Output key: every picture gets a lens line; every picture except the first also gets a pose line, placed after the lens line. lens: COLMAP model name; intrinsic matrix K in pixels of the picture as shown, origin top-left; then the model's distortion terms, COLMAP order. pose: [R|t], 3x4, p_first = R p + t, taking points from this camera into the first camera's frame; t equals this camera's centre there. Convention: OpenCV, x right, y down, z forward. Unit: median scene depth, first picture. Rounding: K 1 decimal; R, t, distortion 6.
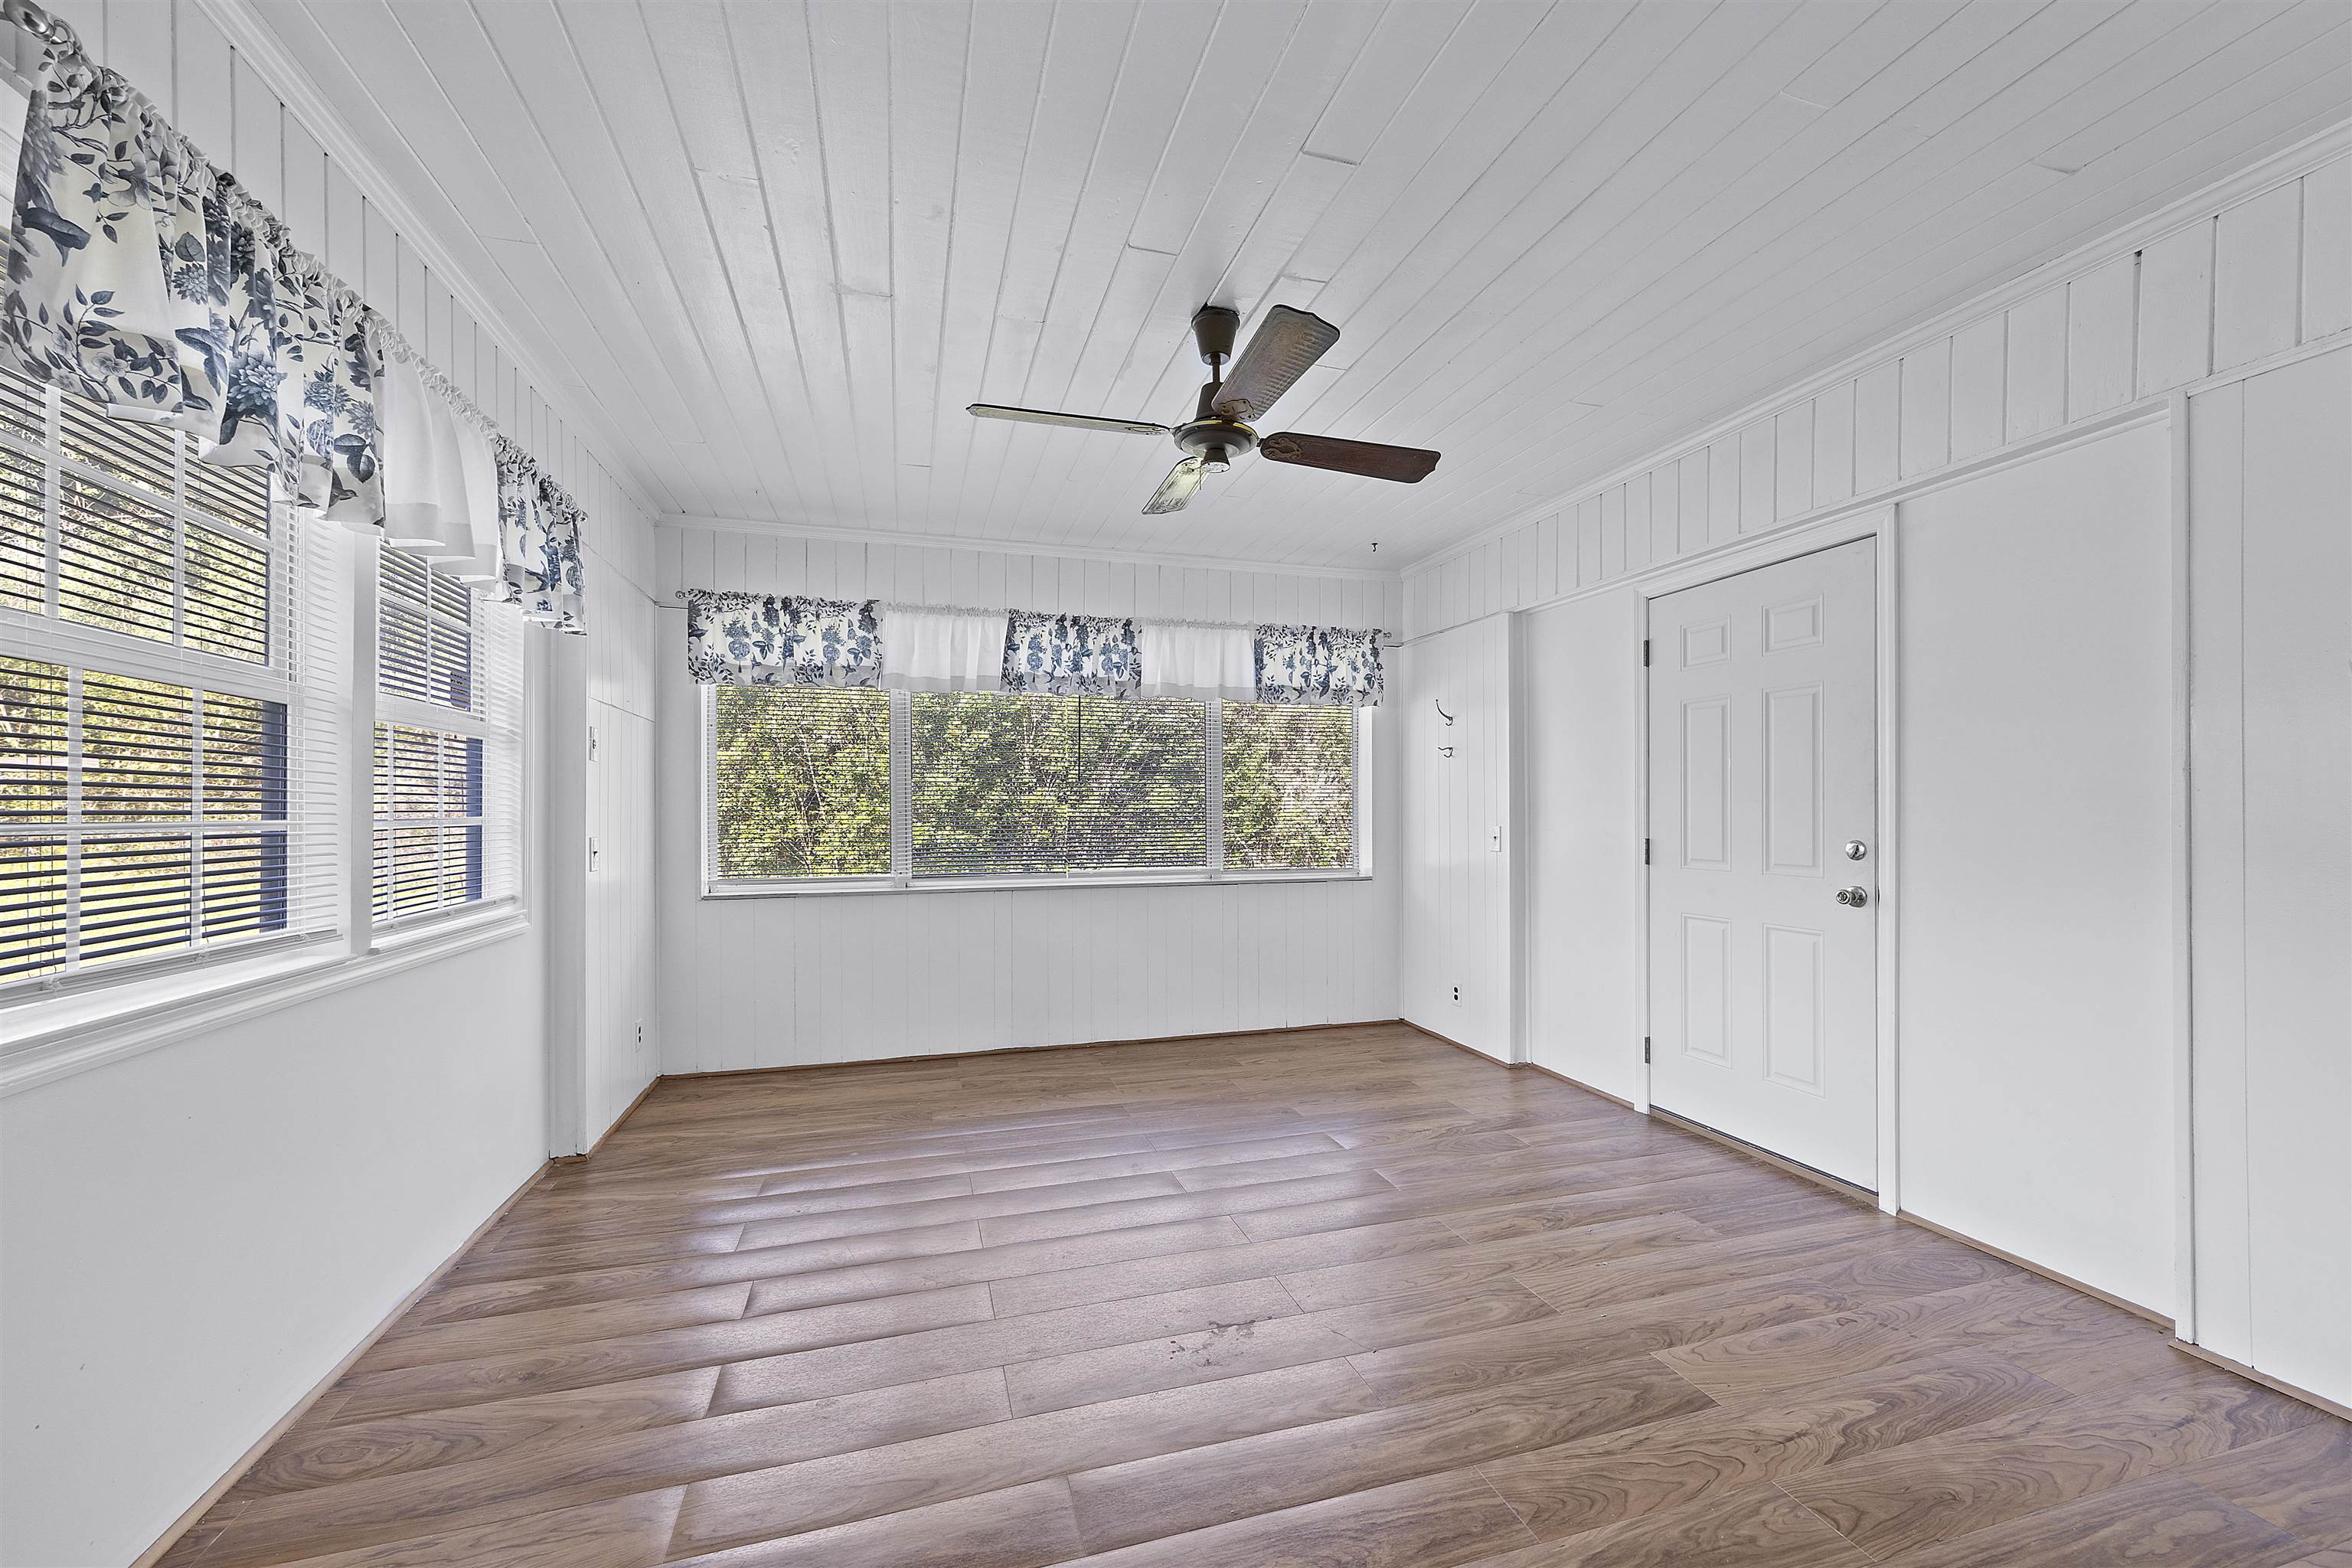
lens RADIAL K [[932.8, 0, 1192.2], [0, 932.8, 792.4], [0, 0, 1]] dist [0.001623, 0.000049]
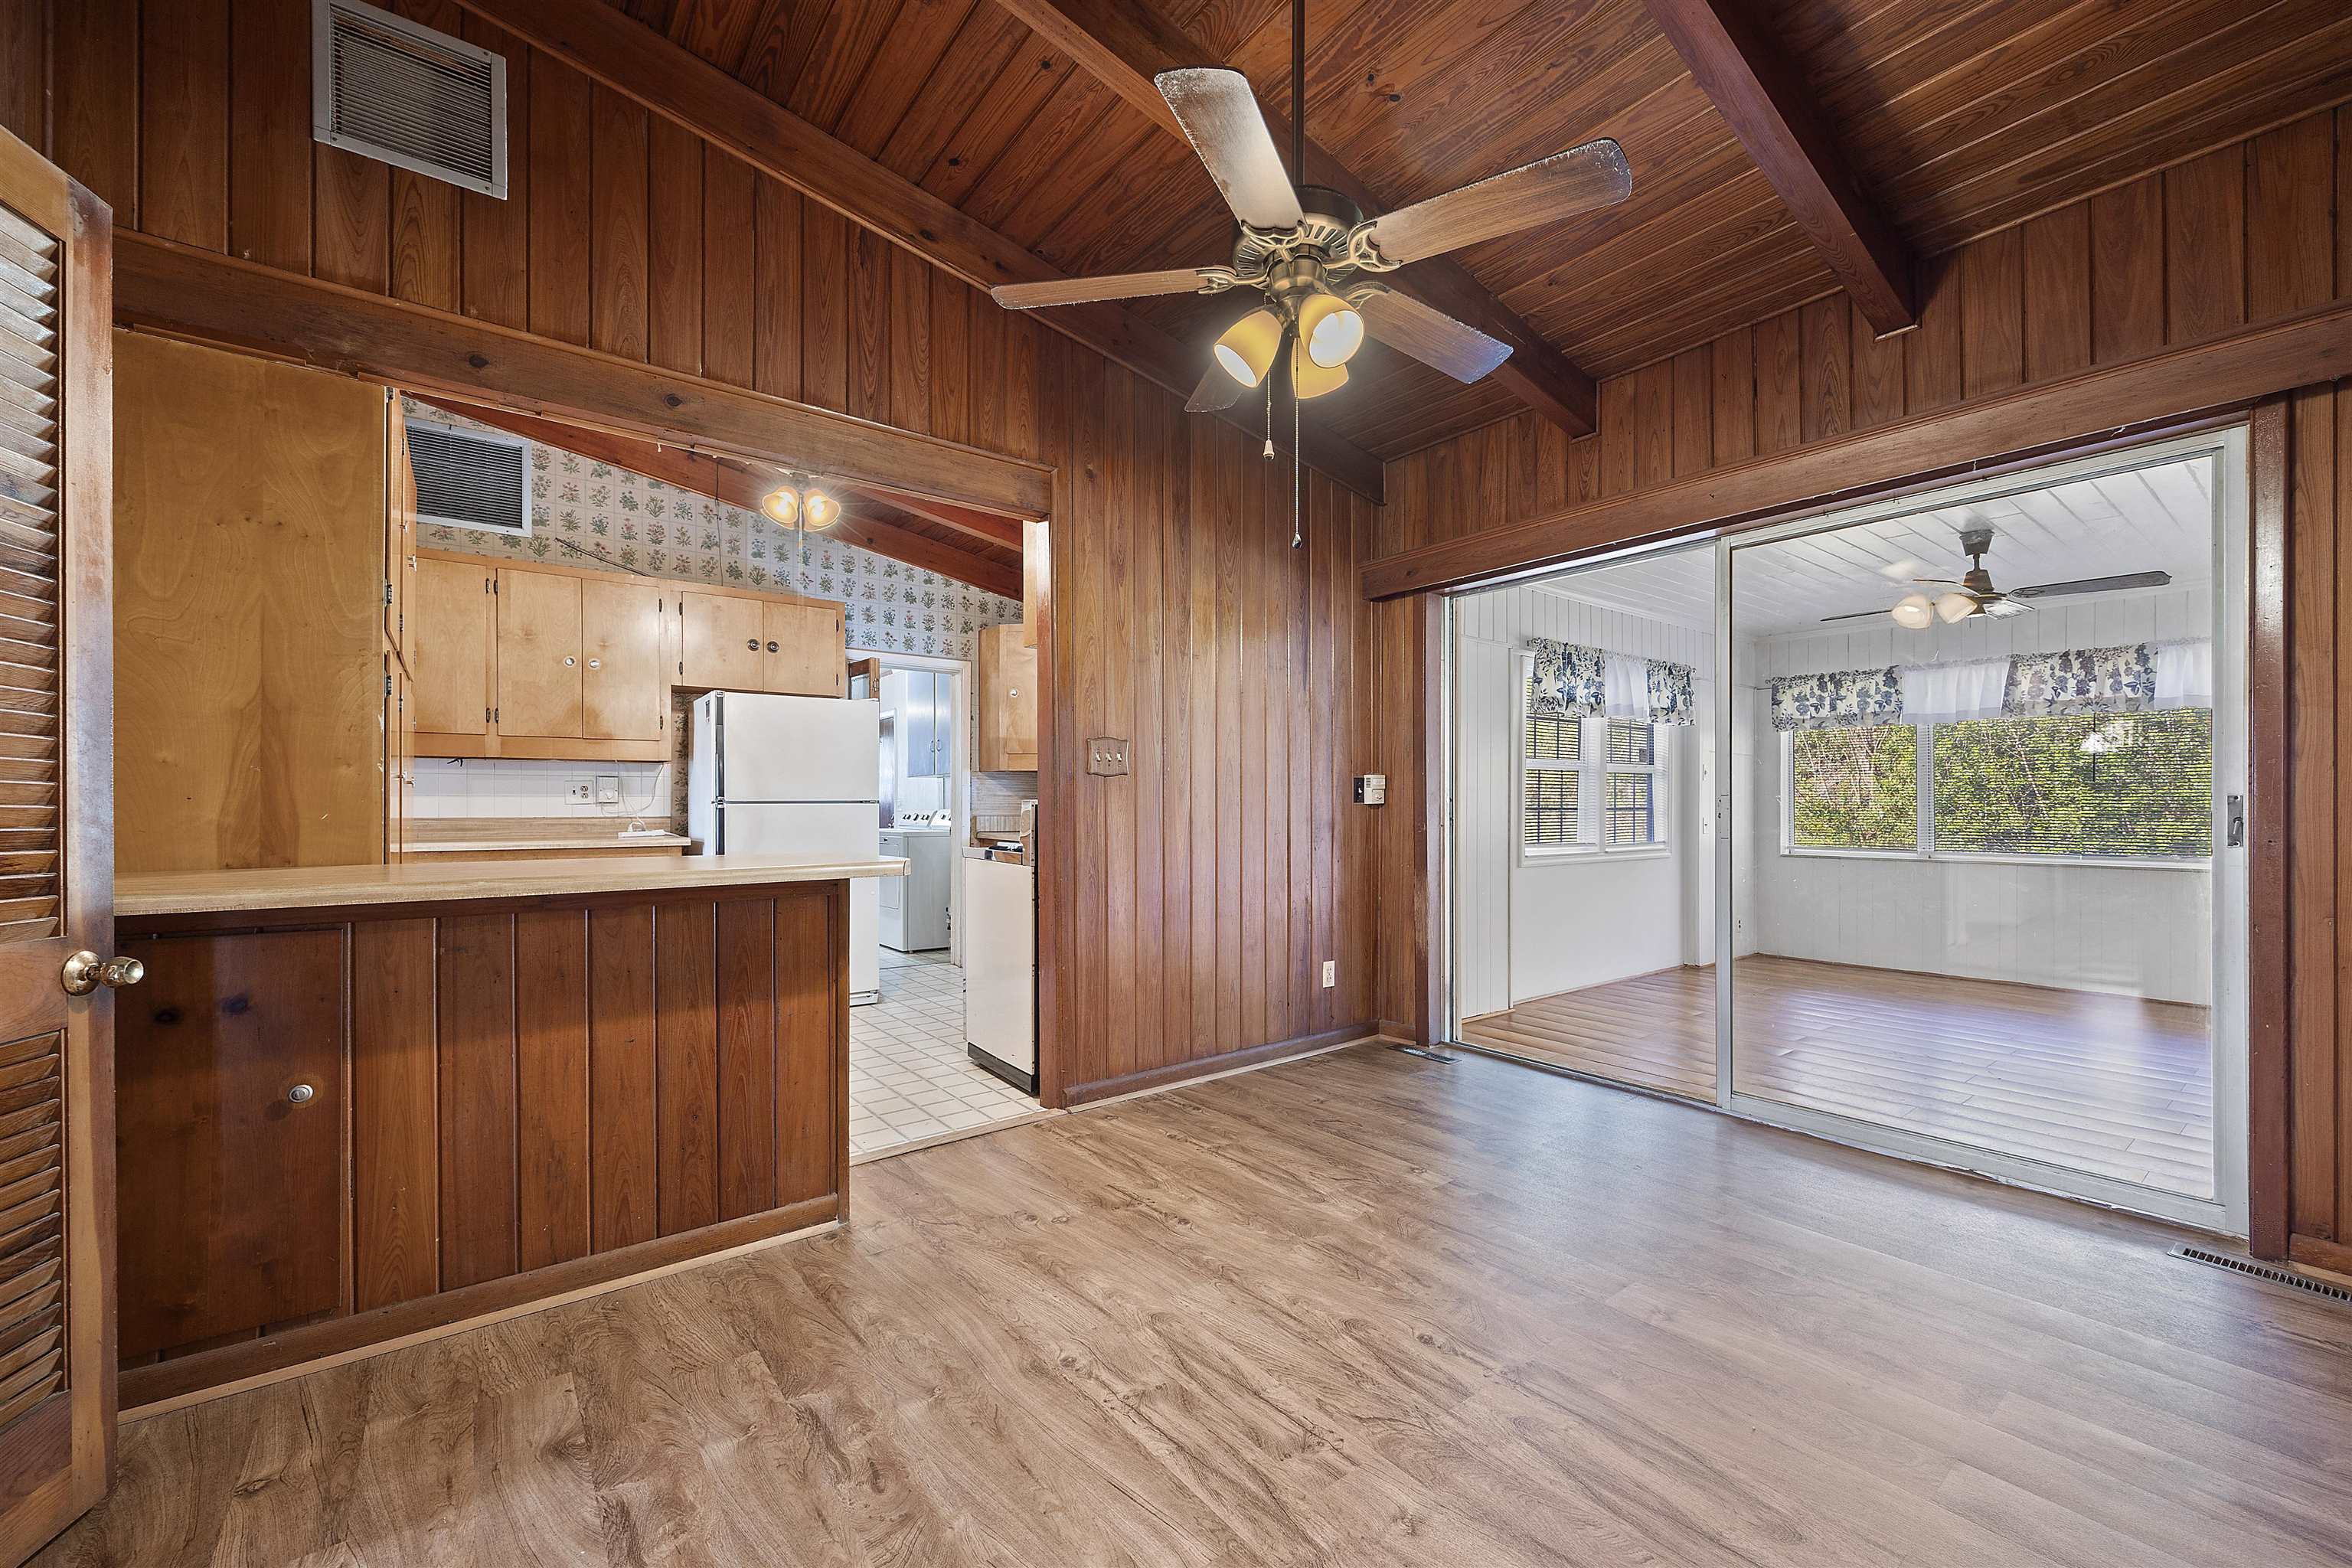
lens RADIAL K [[932.8, 0, 1185.8], [0, 932.8, 793.5], [0, 0, 1]] dist [0.001623, 0.000049]
pose [[0.352318, -0.009570, -0.935831, 0.677533], [0.017307, 0.999843, -0.003709, -0.014568], [0.935720, -0.014890, 0.352428, -0.617023]]
